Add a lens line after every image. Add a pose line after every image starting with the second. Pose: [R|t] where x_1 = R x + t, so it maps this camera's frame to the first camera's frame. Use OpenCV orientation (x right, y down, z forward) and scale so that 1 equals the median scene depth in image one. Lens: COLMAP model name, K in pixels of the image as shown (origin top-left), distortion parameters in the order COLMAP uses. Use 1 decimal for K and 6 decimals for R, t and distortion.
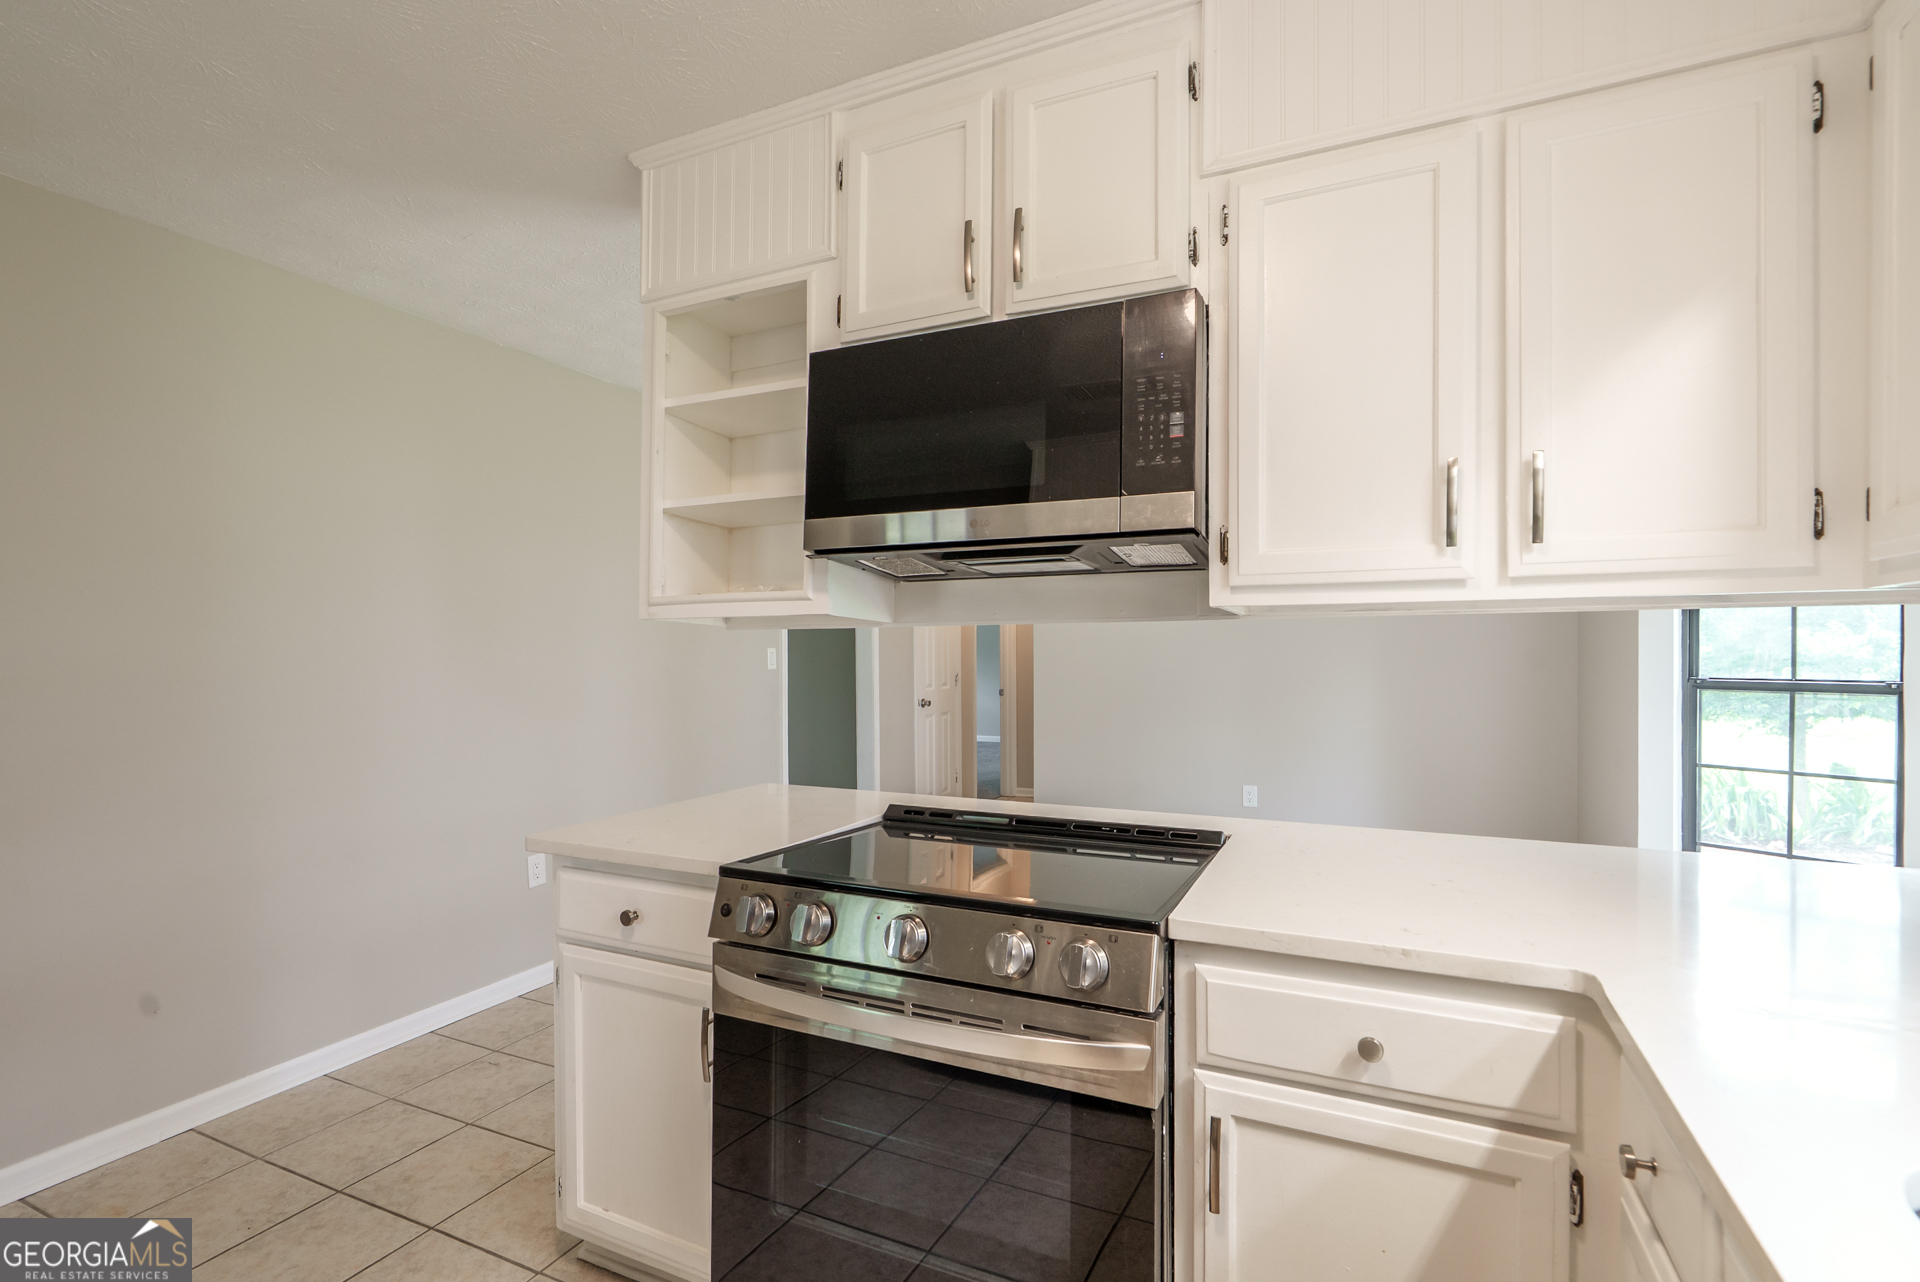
lens RADIAL K [[917.4, 0, 954.1], [0, 917.4, 657.6], [0, 0, 1]] dist [-0.000933, -0.000972]
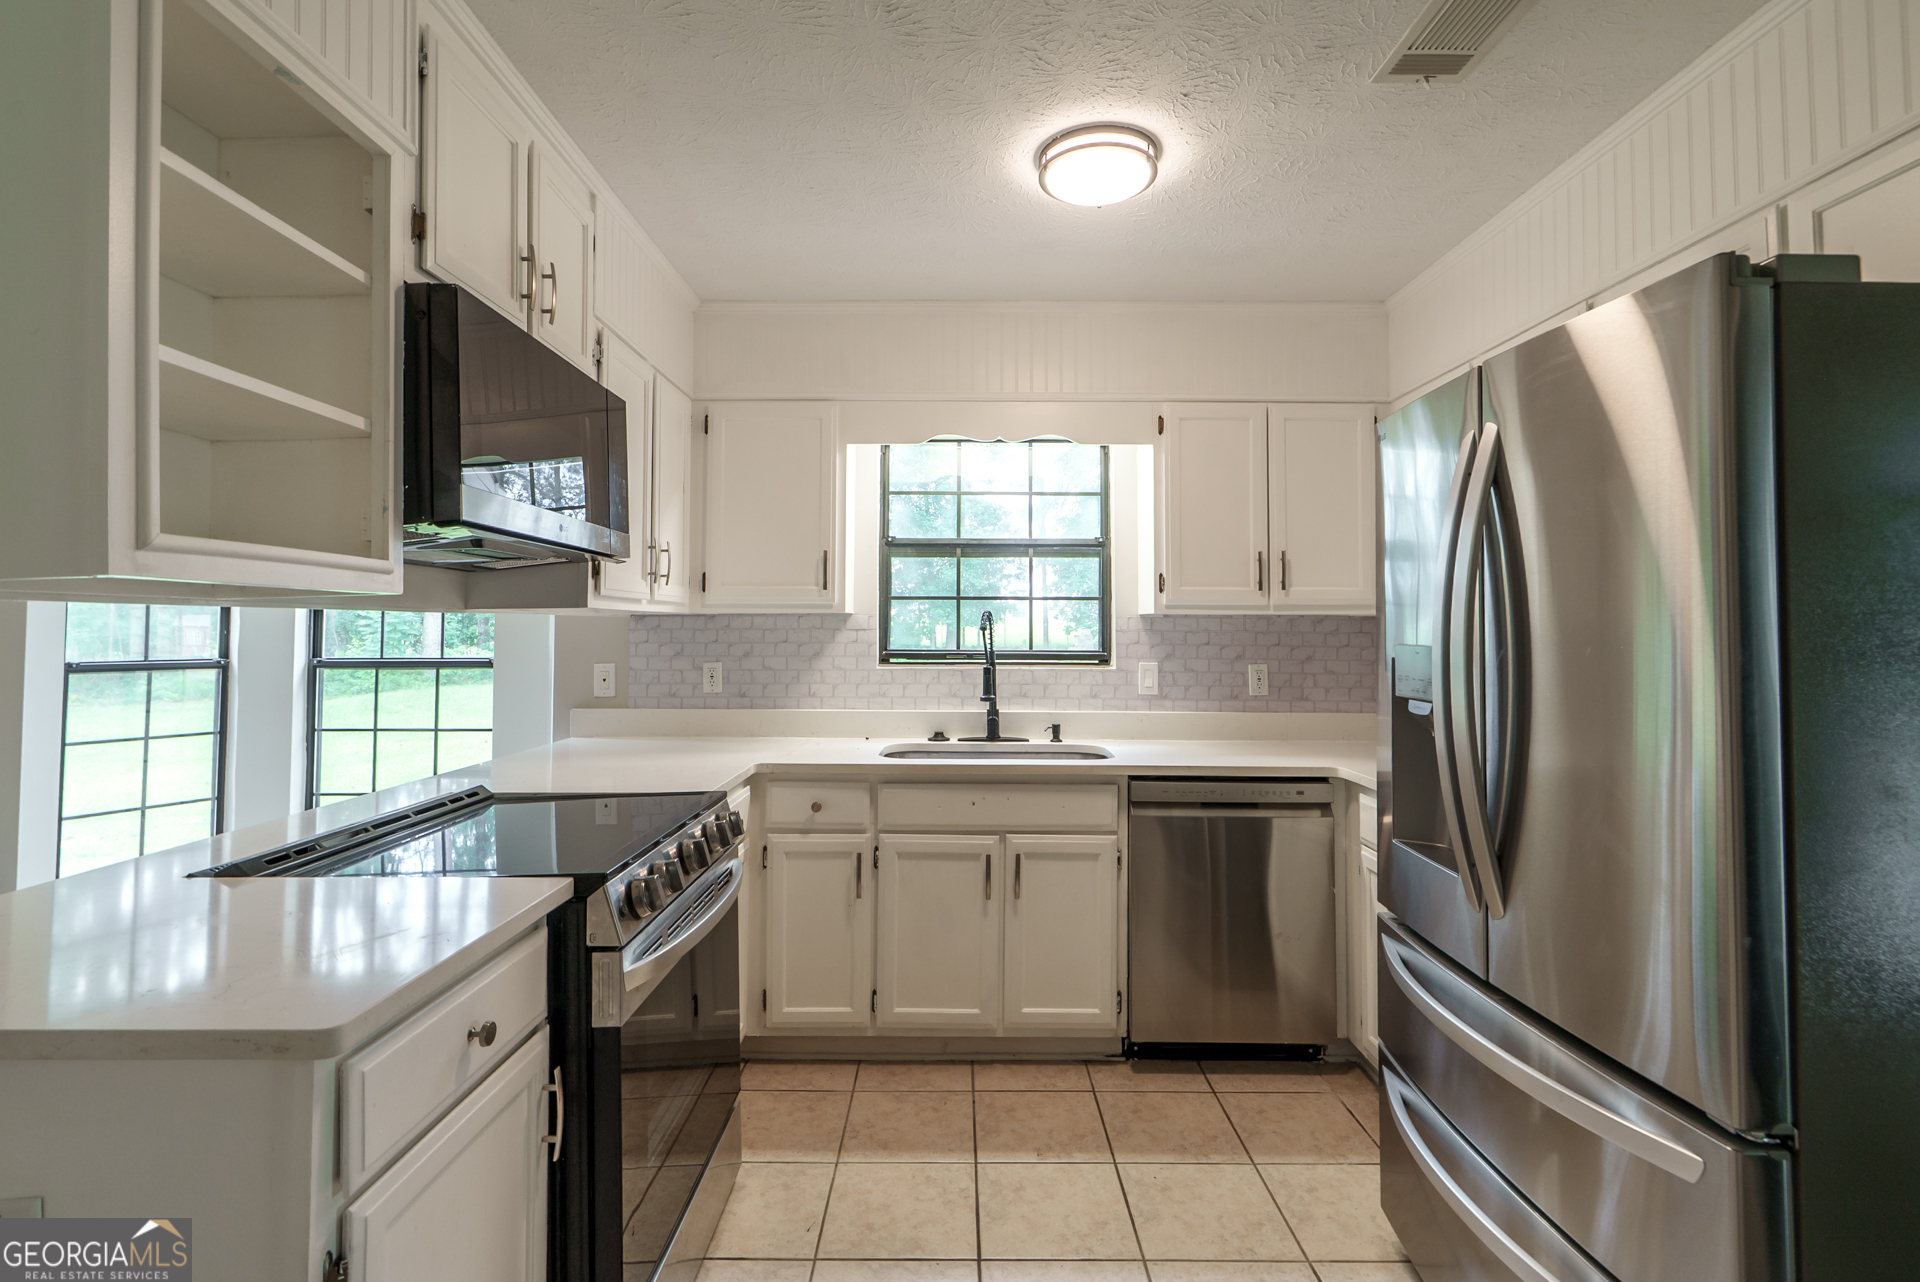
lens RADIAL K [[887.7, 0, 948.7], [0, 887.7, 609.0], [0, 0, 1]] dist [-0.001064, -0.000727]
pose [[-0.414911, 0.026112, 0.909487, -0.930583], [0.008024, 0.999654, -0.025041, -0.011035], [-0.909826, -0.003092, -0.414977, 0.805622]]
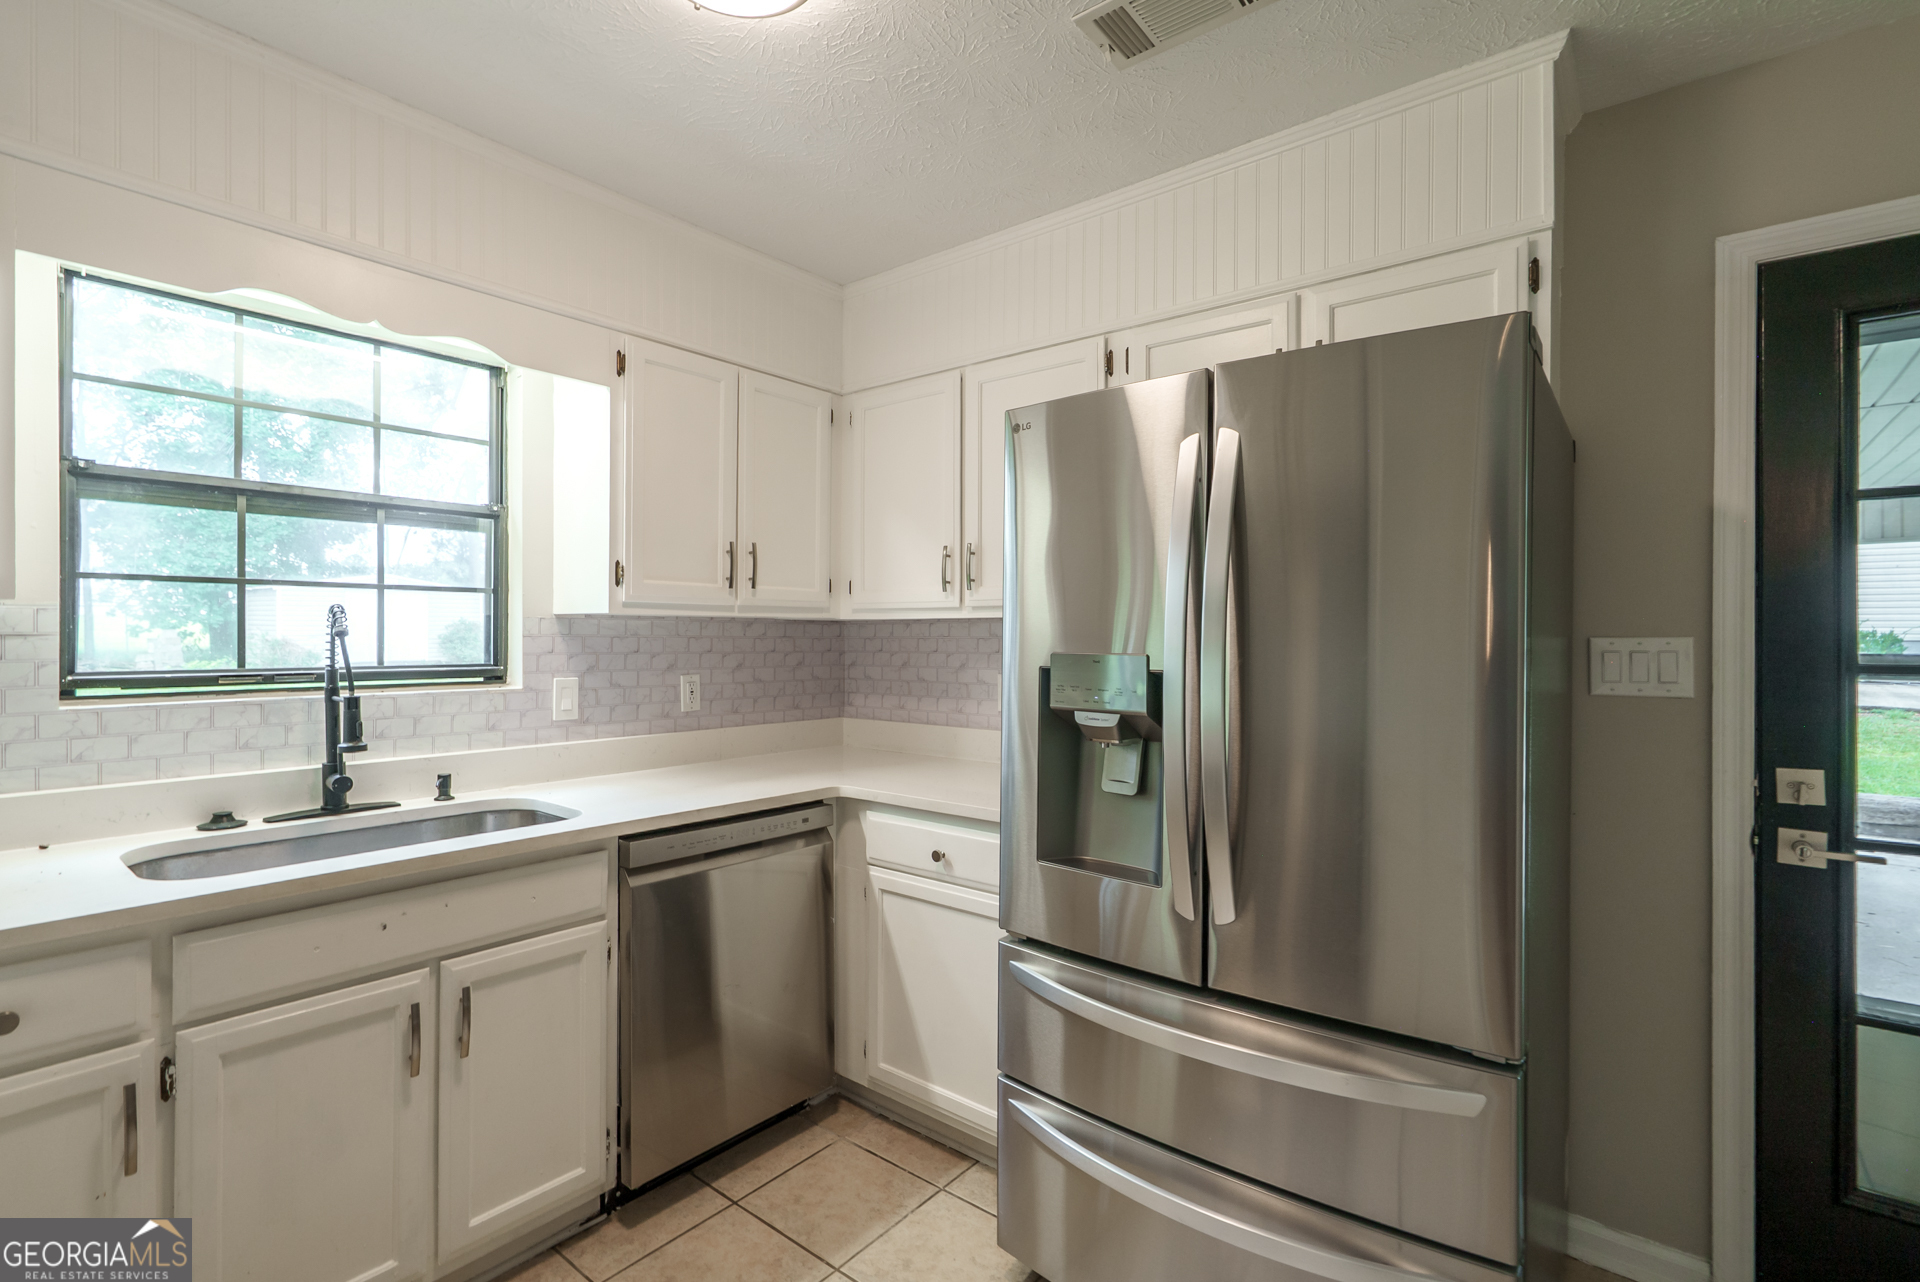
lens RADIAL K [[887.7, 0, 946.3], [0, 887.7, 645.9], [0, 0, 1]] dist [-0.001064, -0.000727]
pose [[-0.968709, -0.000750, 0.248197, -0.426669], [0.004899, 0.999743, 0.022140, -0.019413], [-0.248149, 0.022663, -0.968457, 0.855727]]
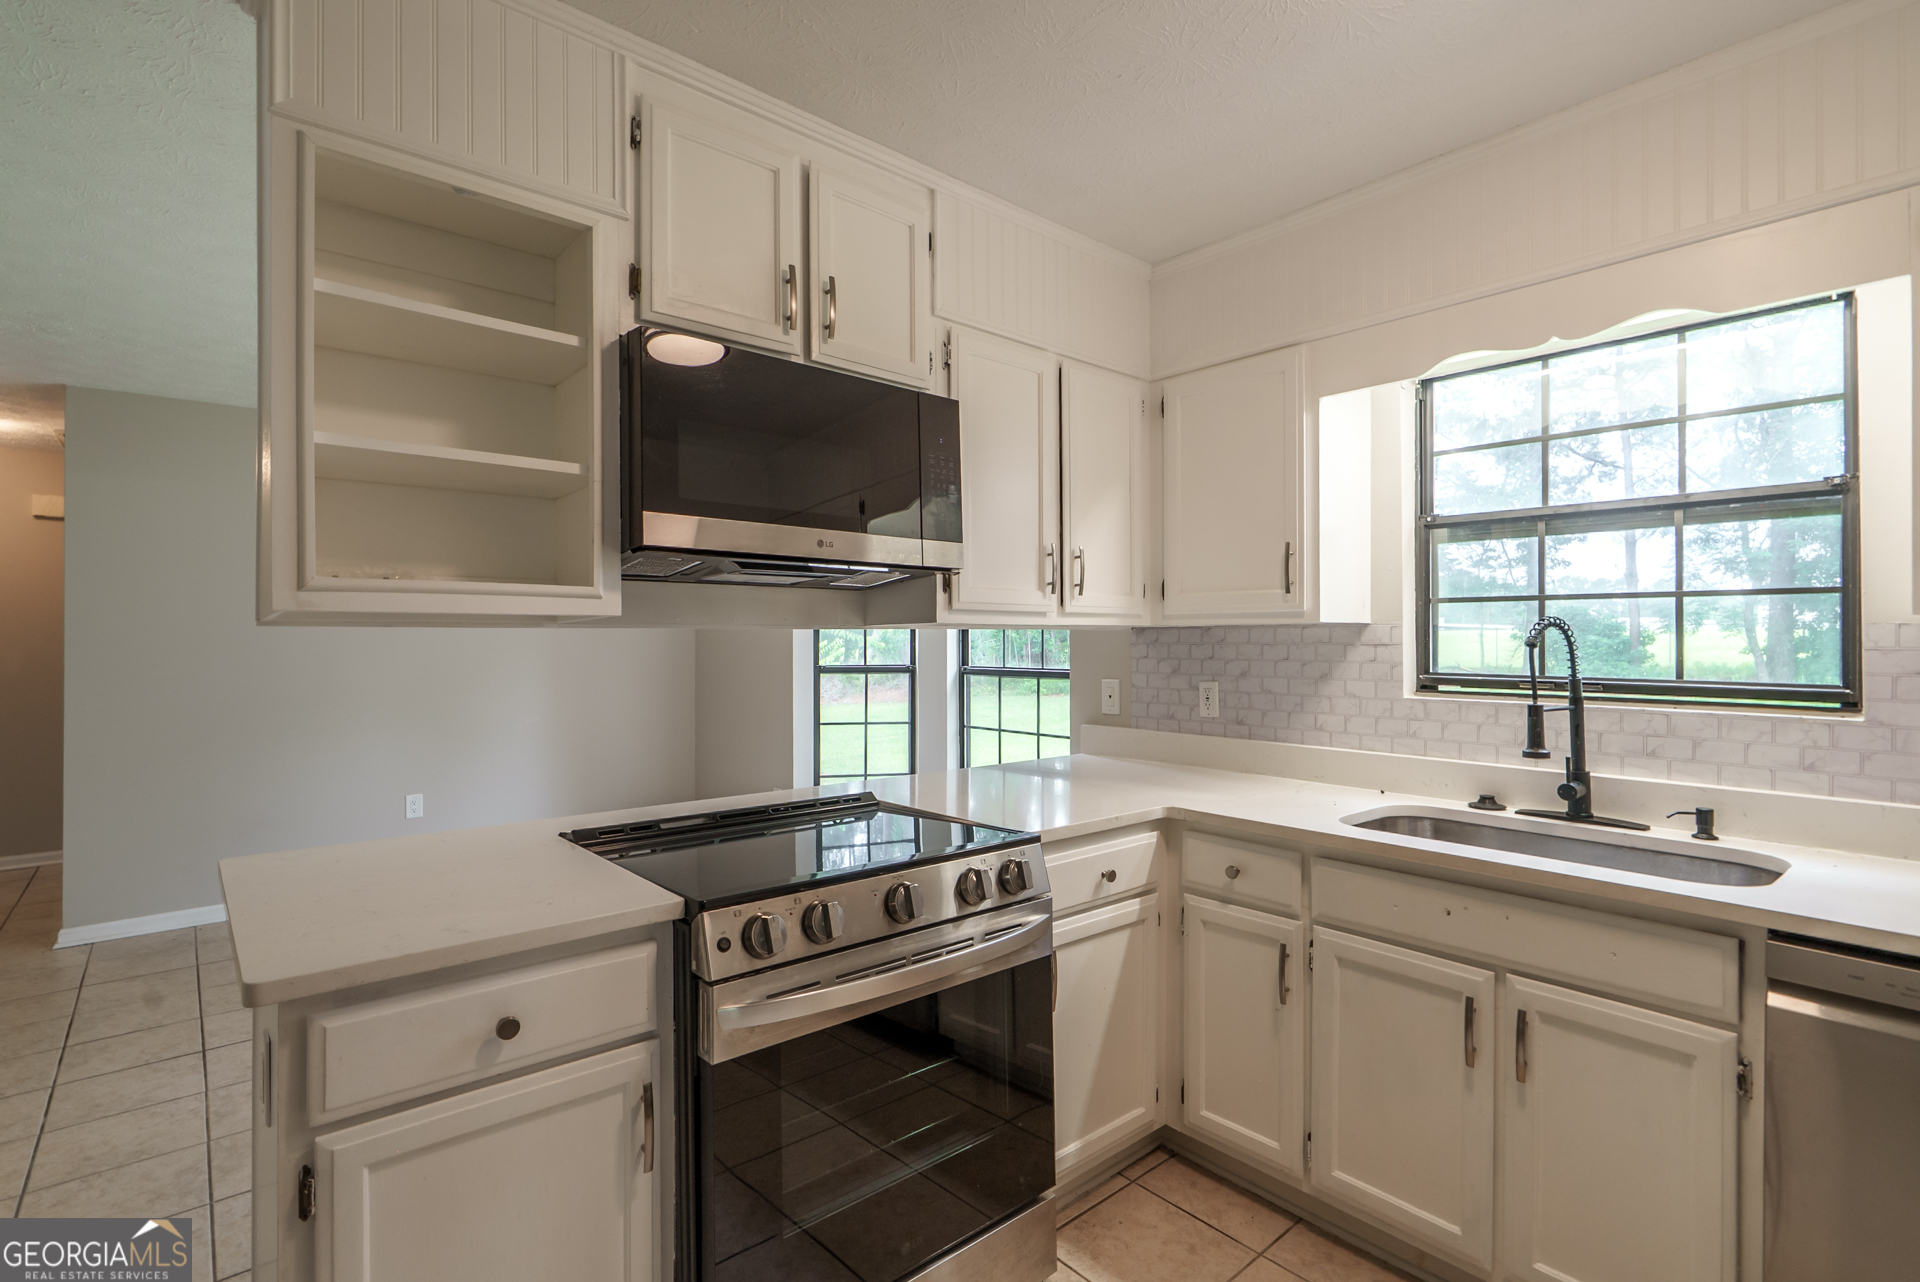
lens RADIAL K [[887.7, 0, 965.1], [0, 887.7, 641.7], [0, 0, 1]] dist [-0.001064, -0.000727]
pose [[0.399509, 0.003792, 0.916722, -0.719260], [0.003639, 0.999977, -0.005722, -0.014559], [-0.916722, 0.005622, 0.399486, 0.317829]]
